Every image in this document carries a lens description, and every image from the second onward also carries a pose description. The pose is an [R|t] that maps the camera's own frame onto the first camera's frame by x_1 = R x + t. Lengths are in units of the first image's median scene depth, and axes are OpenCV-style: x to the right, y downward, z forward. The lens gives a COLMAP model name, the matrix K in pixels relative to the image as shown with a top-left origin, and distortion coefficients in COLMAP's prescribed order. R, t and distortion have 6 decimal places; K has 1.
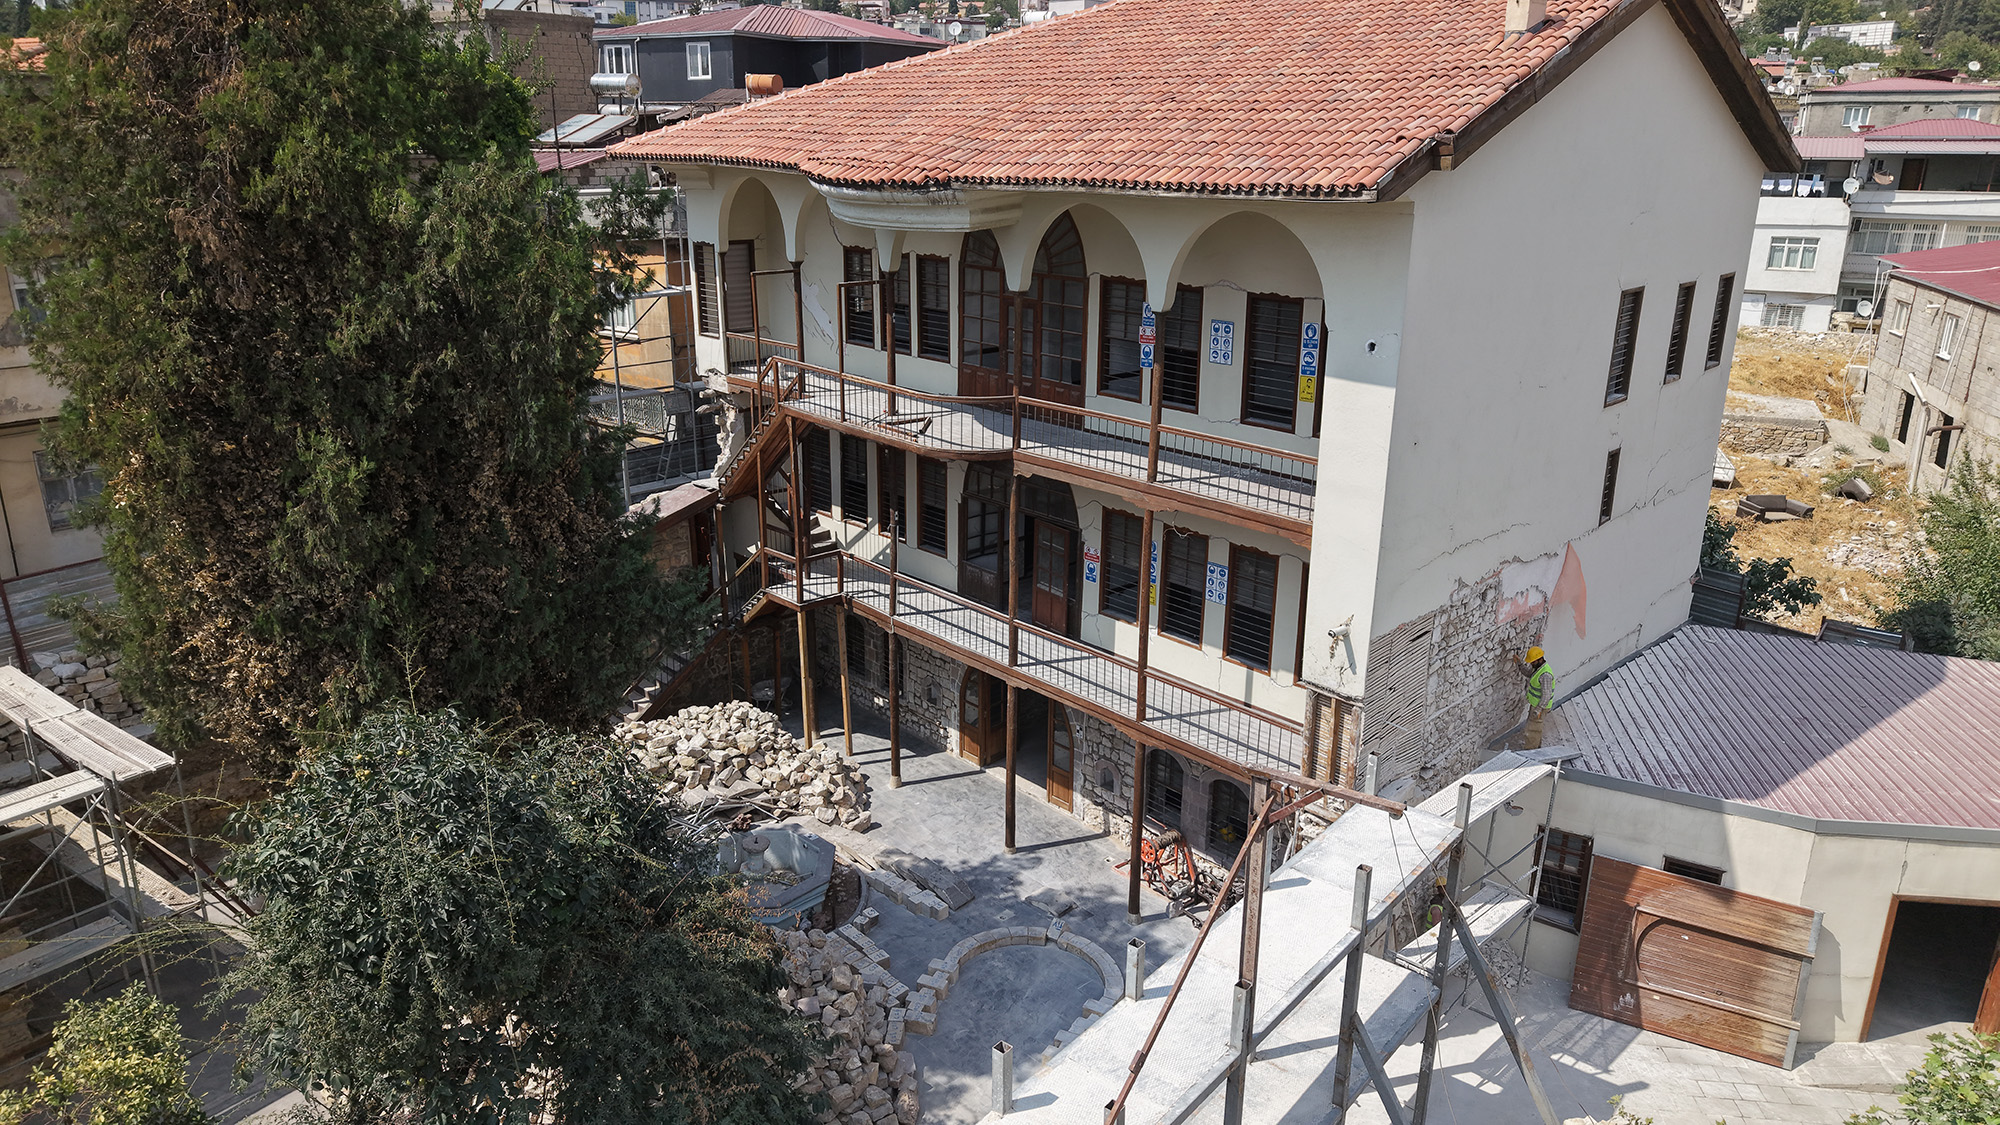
lens RADIAL K [[1363.6, 0, 972.1], [0, 1363.6, 544.7], [0, 0, 1]] dist [-0.000288, -0.004466]
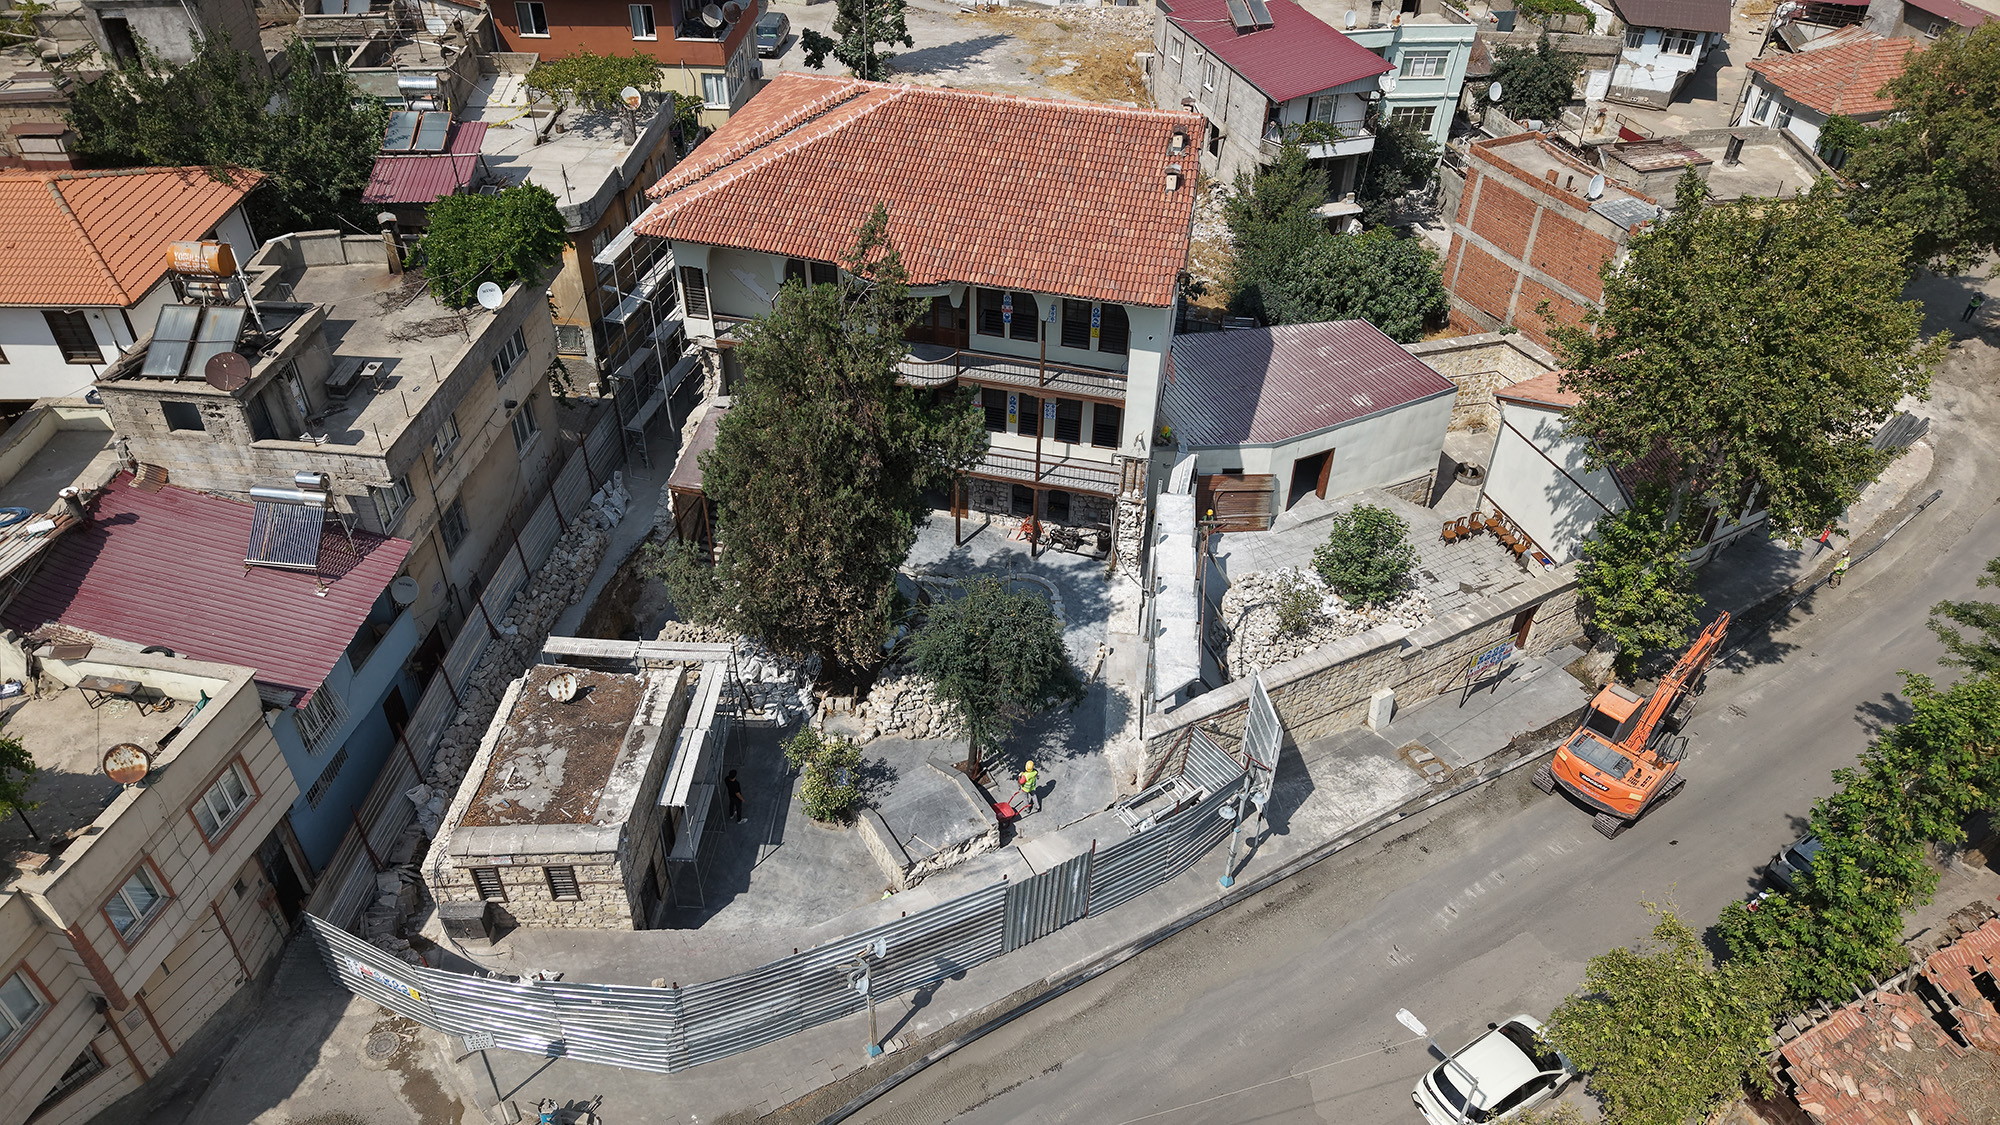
lens RADIAL K [[1351.1, 0, 993.7], [0, 1351.1, 551.5], [0, 0, 1]] dist [0.007248, -0.002105]
pose [[0.827643, -0.337739, 0.448263, -0.902900], [0.153291, 0.904339, 0.398338, -0.615464], [-0.539916, -0.260967, 0.800242, -0.723775]]
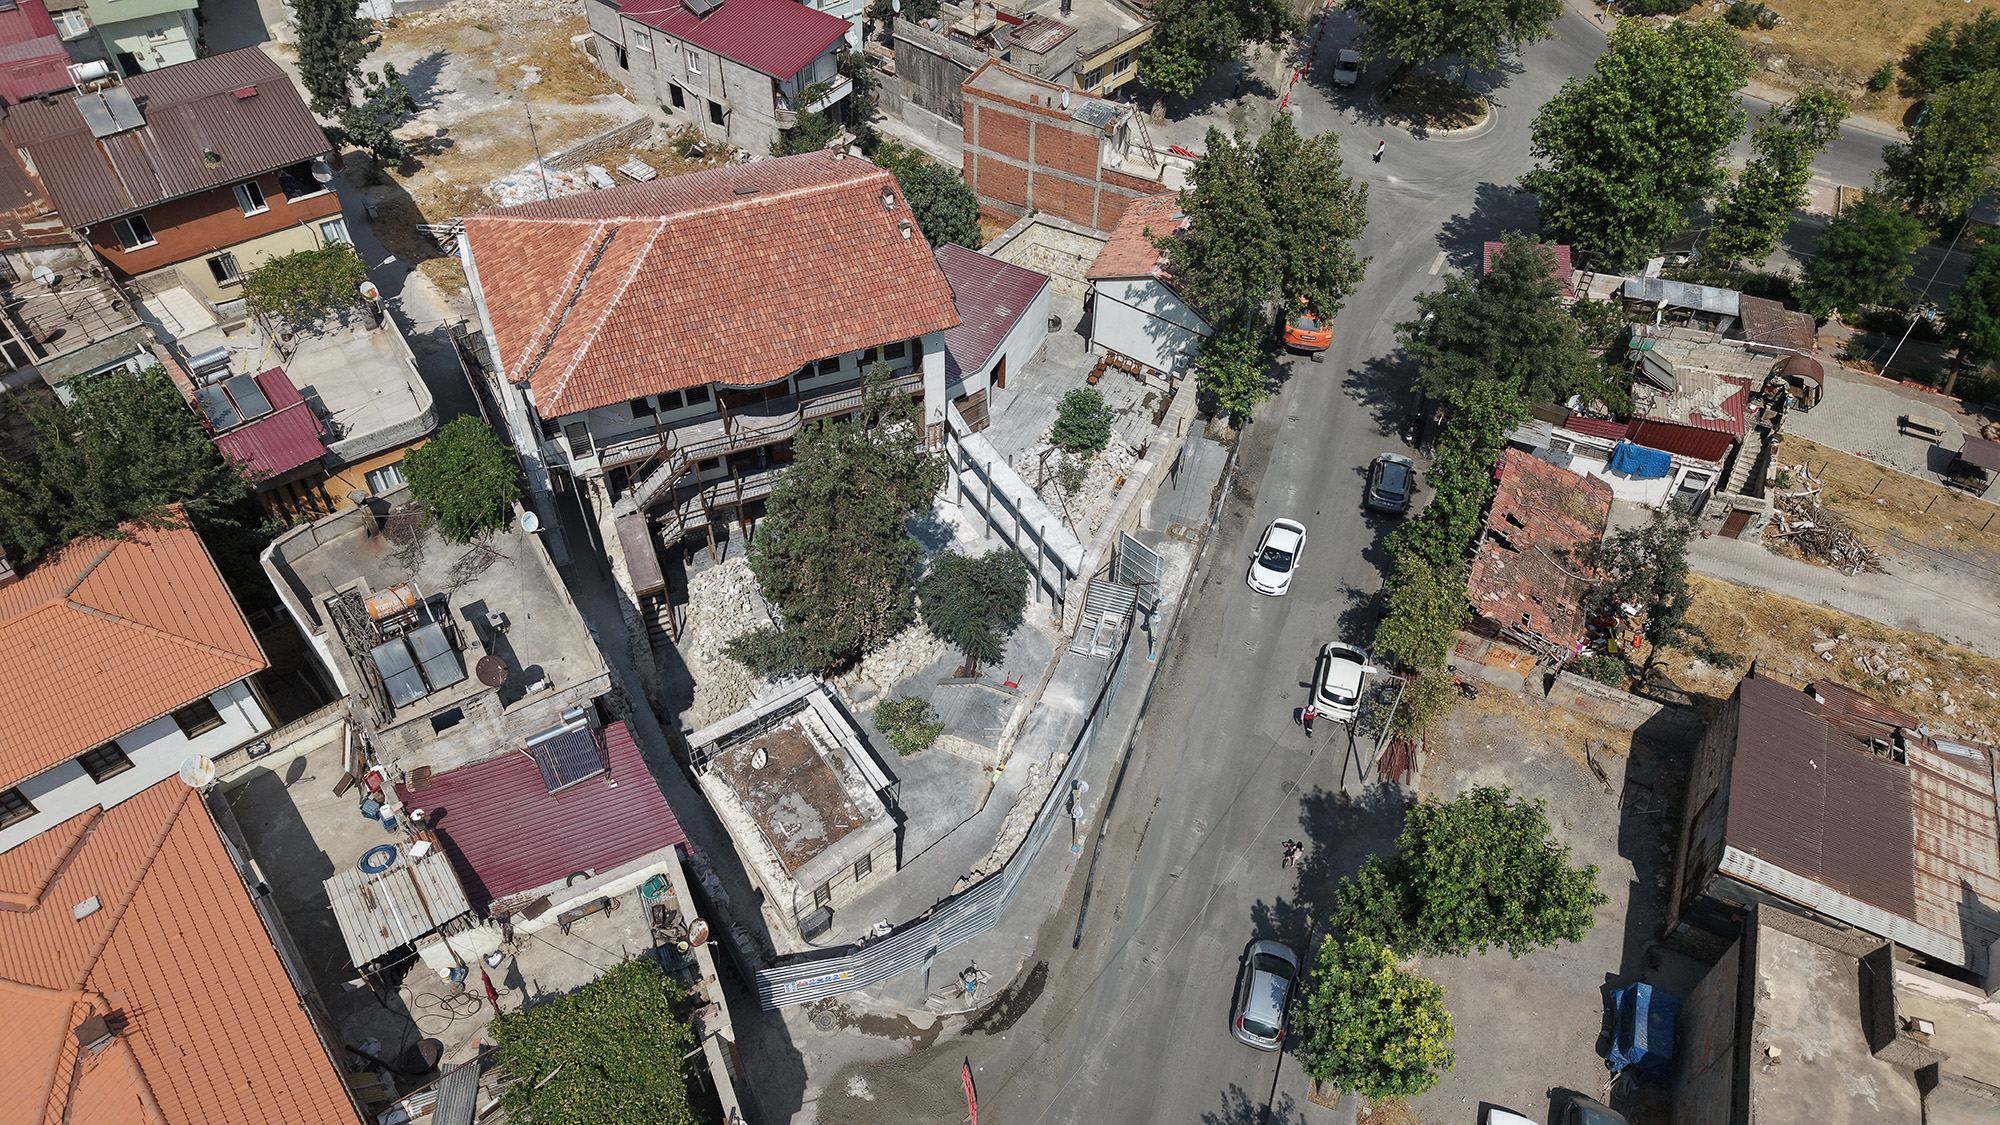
lens RADIAL K [[1353.0, 0, 1000.0], [0, 1353.0, 562.5], [0, 0, 1]] dist [0.049821, -0.002488]
pose [[0.318075, -0.688155, 0.652128, -1.741233], [0.259427, 0.724774, 0.638279, -1.435632], [-0.911880, -0.033841, 0.409058, -0.465581]]
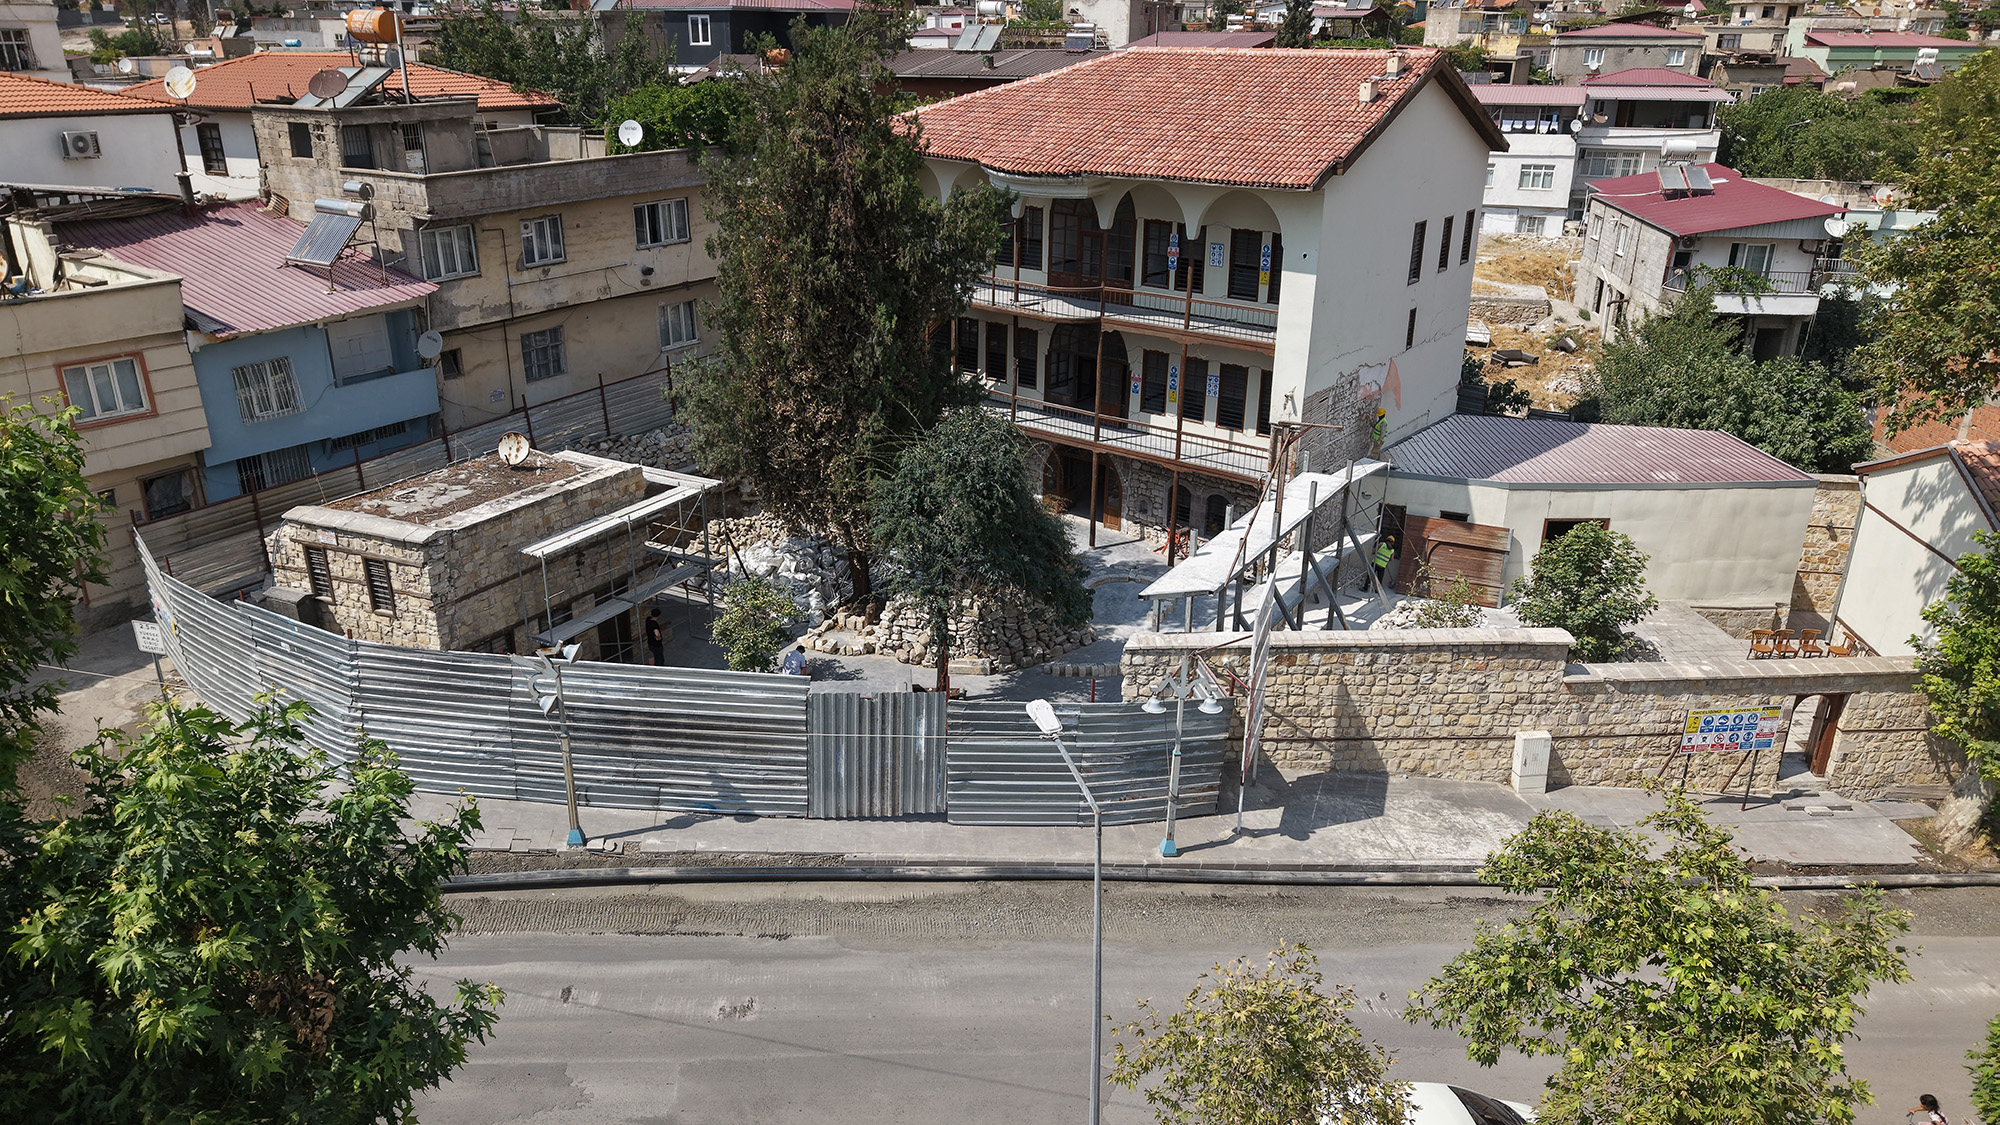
lens RADIAL K [[1351.1, 0, 993.7], [0, 1351.1, 551.5], [0, 0, 1]] dist [0.007248, -0.002105]
pose [[0.989312, -0.050322, 0.136857, -0.359451], [0.040880, 0.996642, 0.070949, 0.104160], [-0.139968, -0.064596, 0.988047, -0.754647]]
